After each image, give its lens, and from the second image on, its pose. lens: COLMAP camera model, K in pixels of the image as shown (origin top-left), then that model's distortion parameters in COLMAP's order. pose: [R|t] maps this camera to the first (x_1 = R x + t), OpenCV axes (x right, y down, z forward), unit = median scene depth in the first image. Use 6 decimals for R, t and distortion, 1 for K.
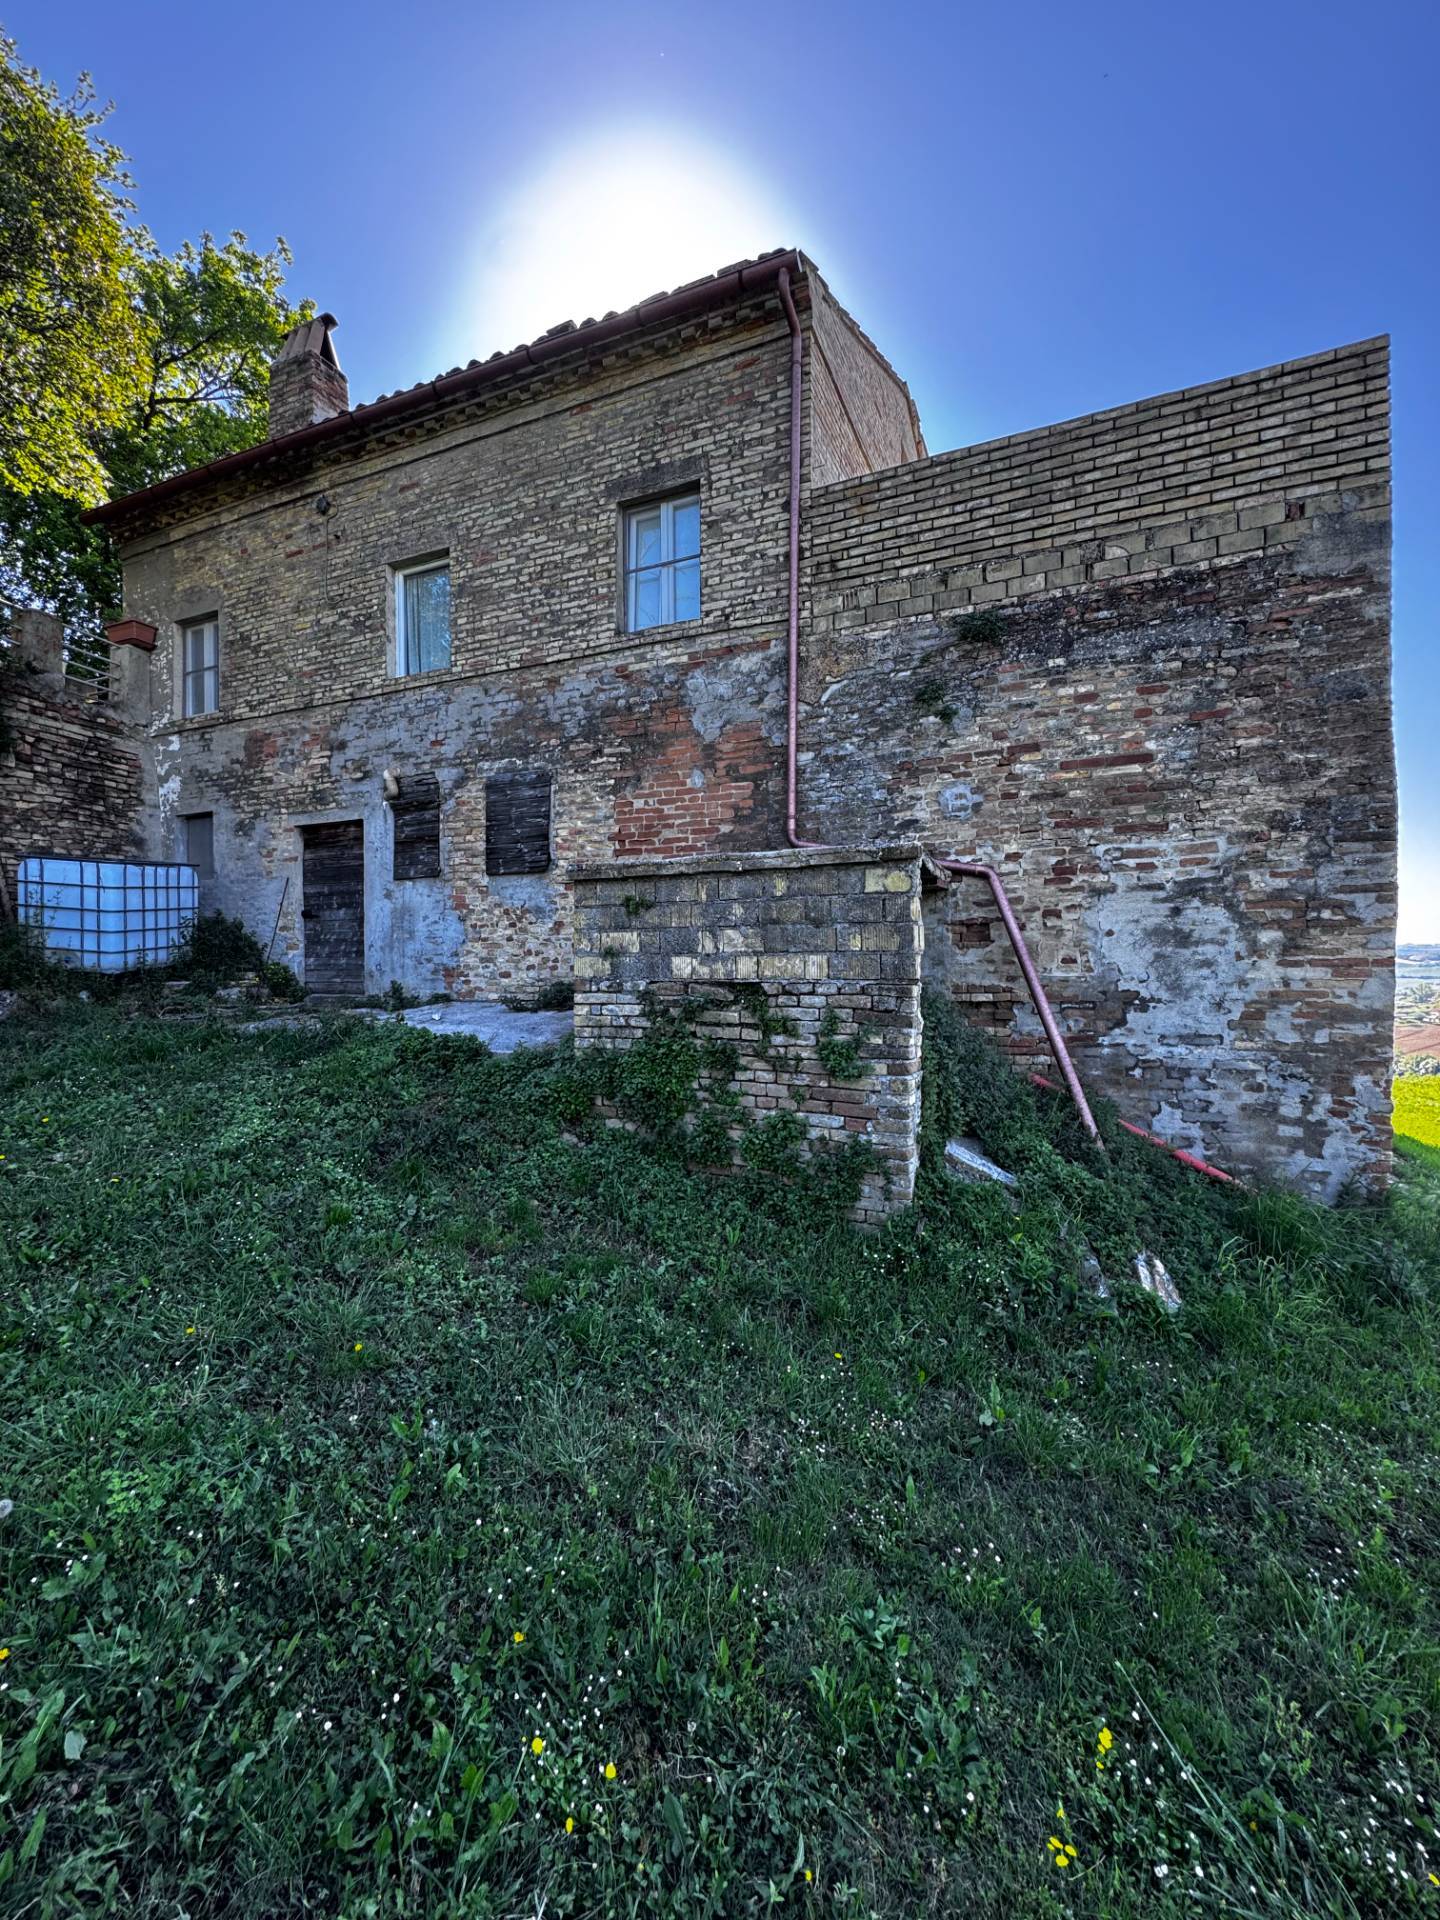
lens RADIAL K [[766.4, 0, 719.9], [0, 766.4, 958.4], [0, 0, 1]] dist [-0.004103, 0.000072]
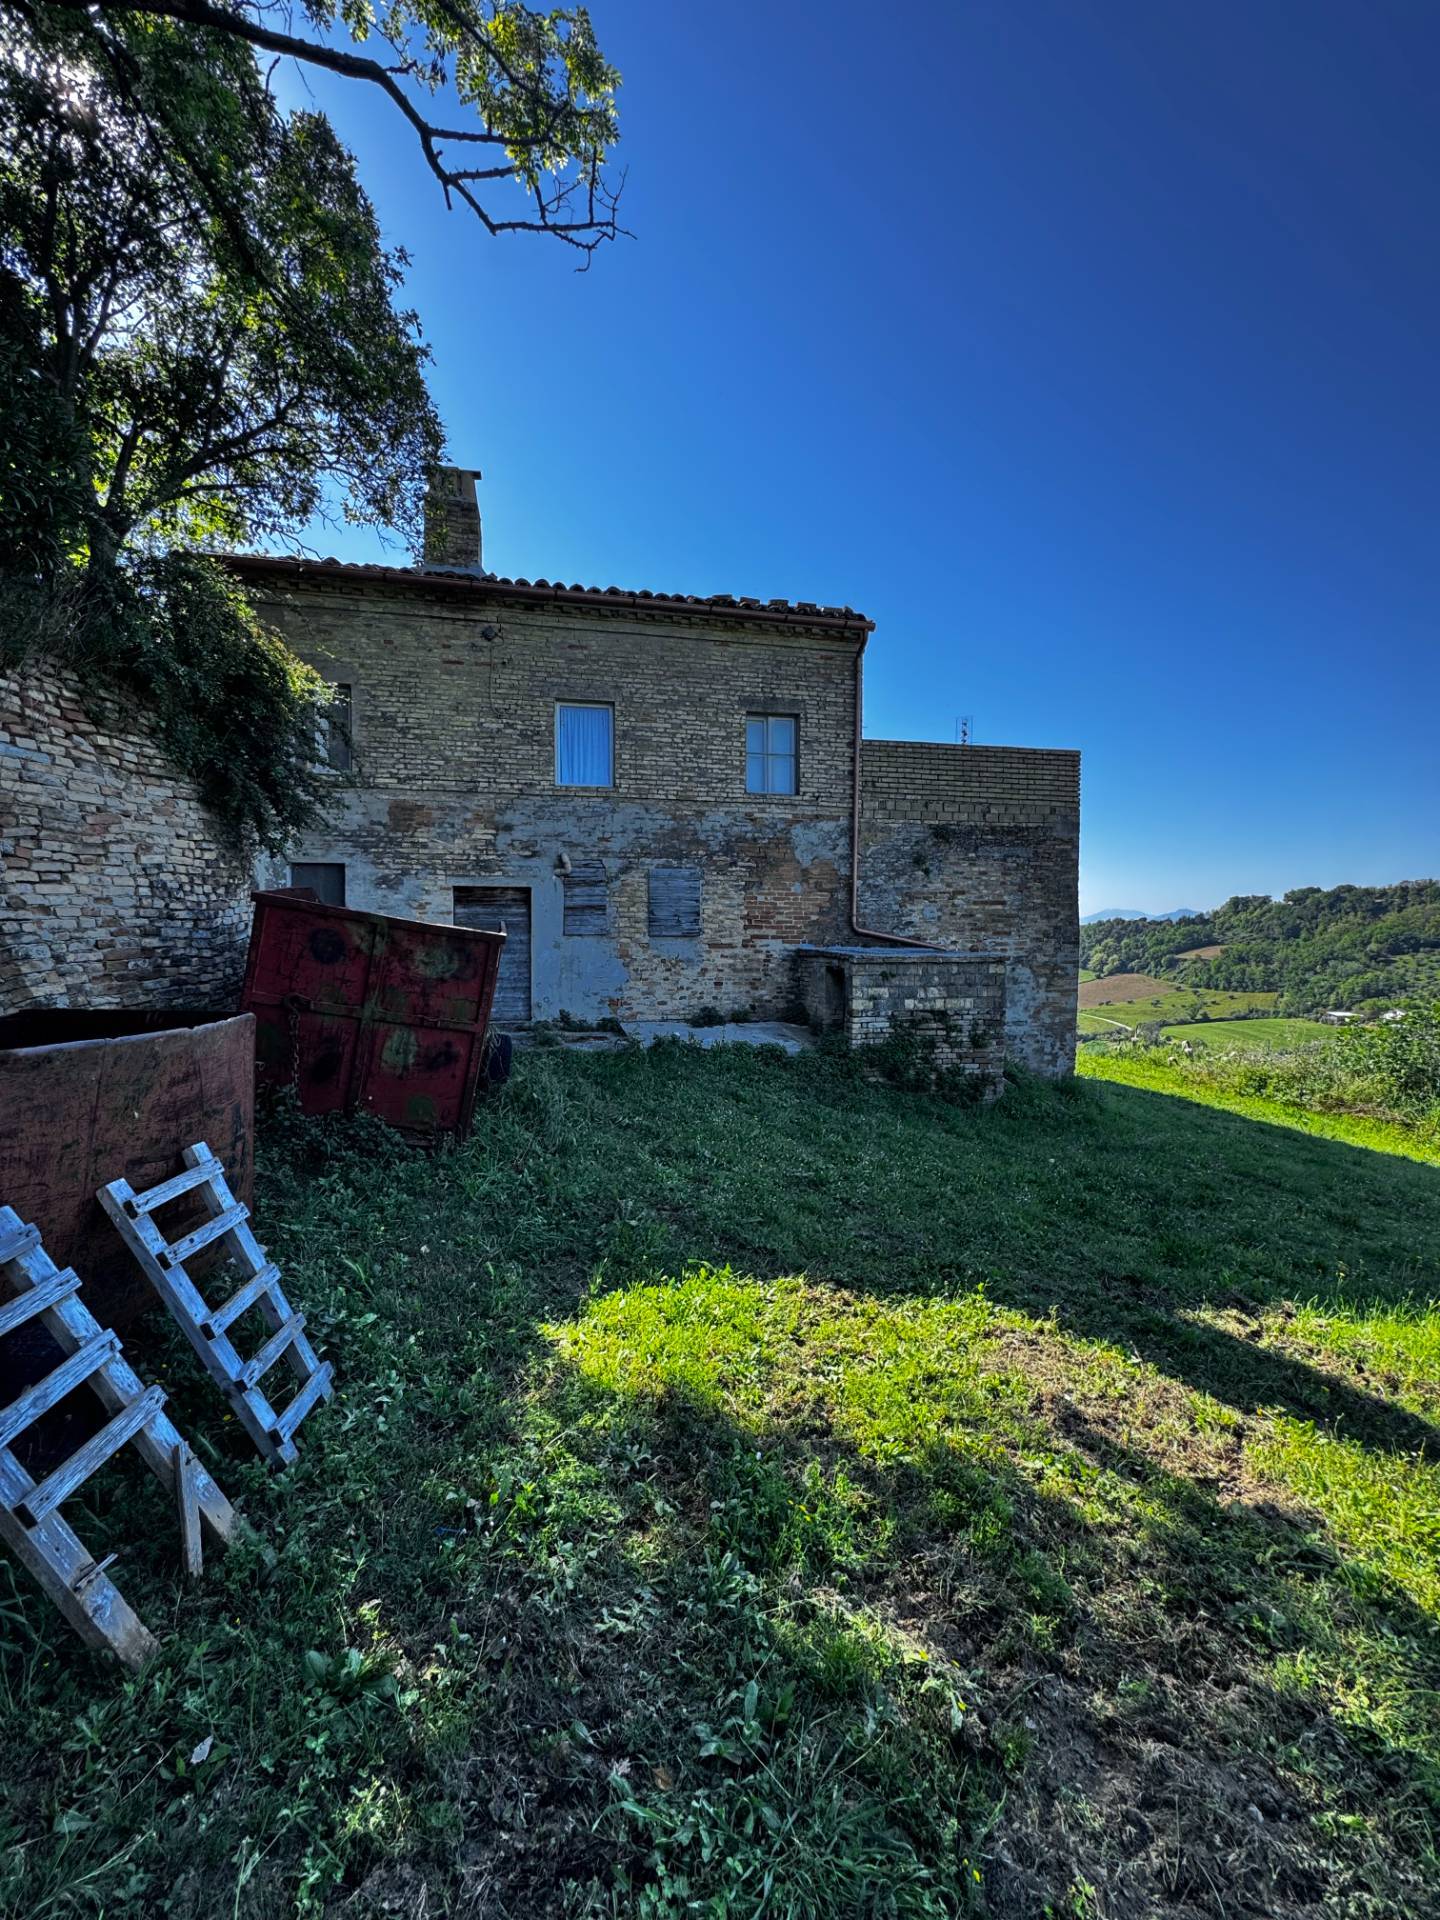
lens RADIAL K [[766.4, 0, 723.6], [0, 766.4, 958.9], [0, 0, 1]] dist [-0.004103, 0.000072]
pose [[0.817532, -0.006929, 0.575841, -1.203062], [-0.005055, 0.999803, 0.019208, -0.108441], [-0.575861, -0.018614, 0.817336, -0.335230]]
